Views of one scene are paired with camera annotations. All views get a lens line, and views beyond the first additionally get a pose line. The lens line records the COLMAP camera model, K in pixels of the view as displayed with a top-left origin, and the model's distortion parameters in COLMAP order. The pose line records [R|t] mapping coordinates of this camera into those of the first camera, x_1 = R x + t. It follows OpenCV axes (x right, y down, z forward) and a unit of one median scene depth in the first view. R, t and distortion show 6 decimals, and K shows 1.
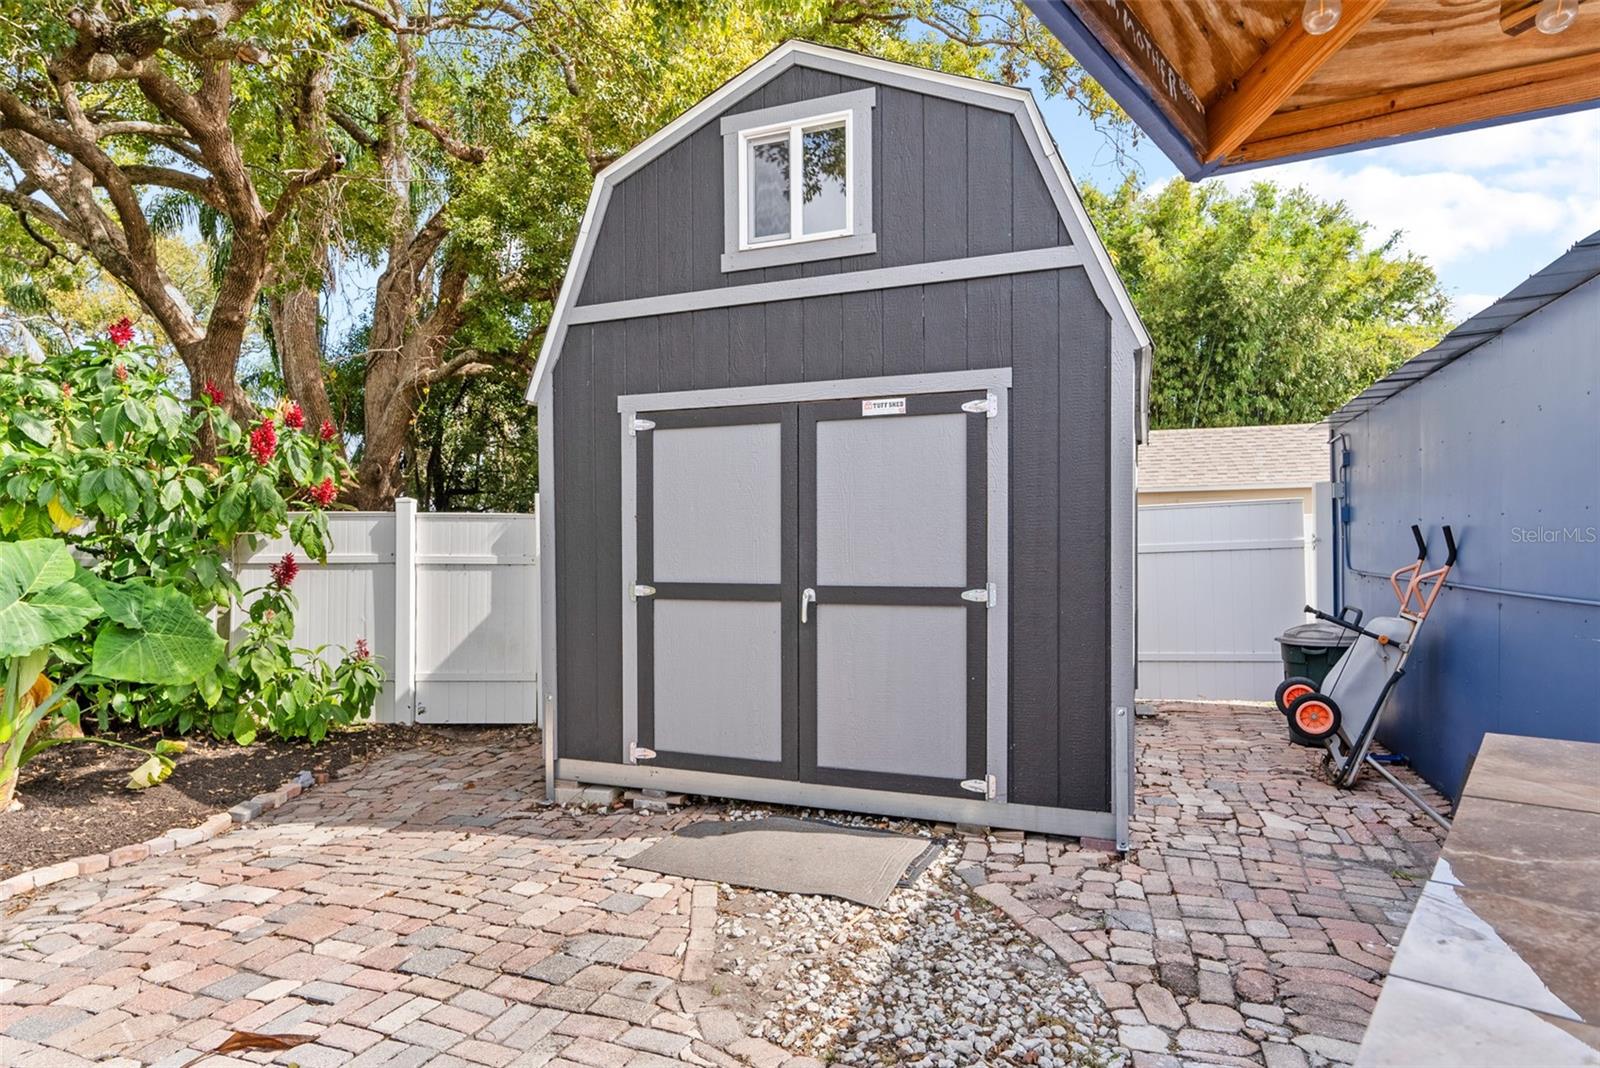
lens RADIAL K [[905.8, 0, 802.6], [0, 905.8, 529.4], [0, 0, 1]] dist [0.000934, 0.000245]
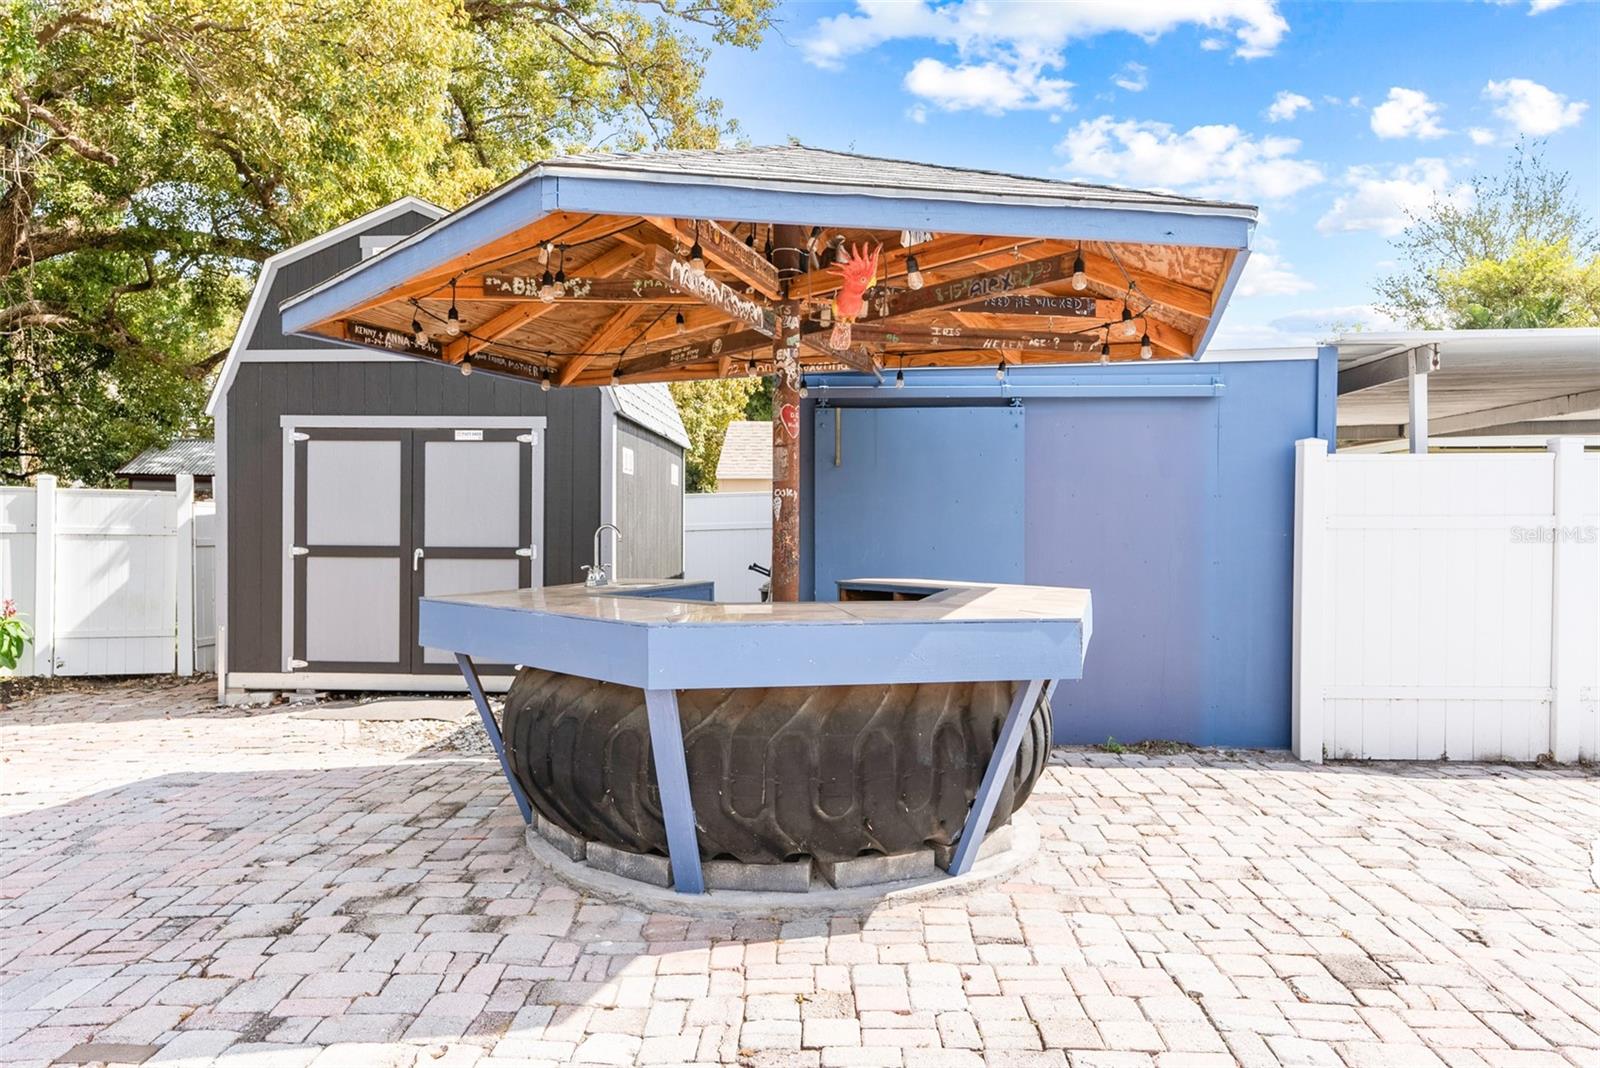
lens RADIAL K [[1093.3, 0, 795.4], [0, 1093.3, 533.7], [0, 0, 1]] dist [-0.001492, -0.003107]
pose [[0.949091, 0.007954, 0.314901, 0.026998], [-0.016177, 0.999593, 0.023509, -0.013768], [-0.314586, -0.027407, 0.948833, -0.911142]]
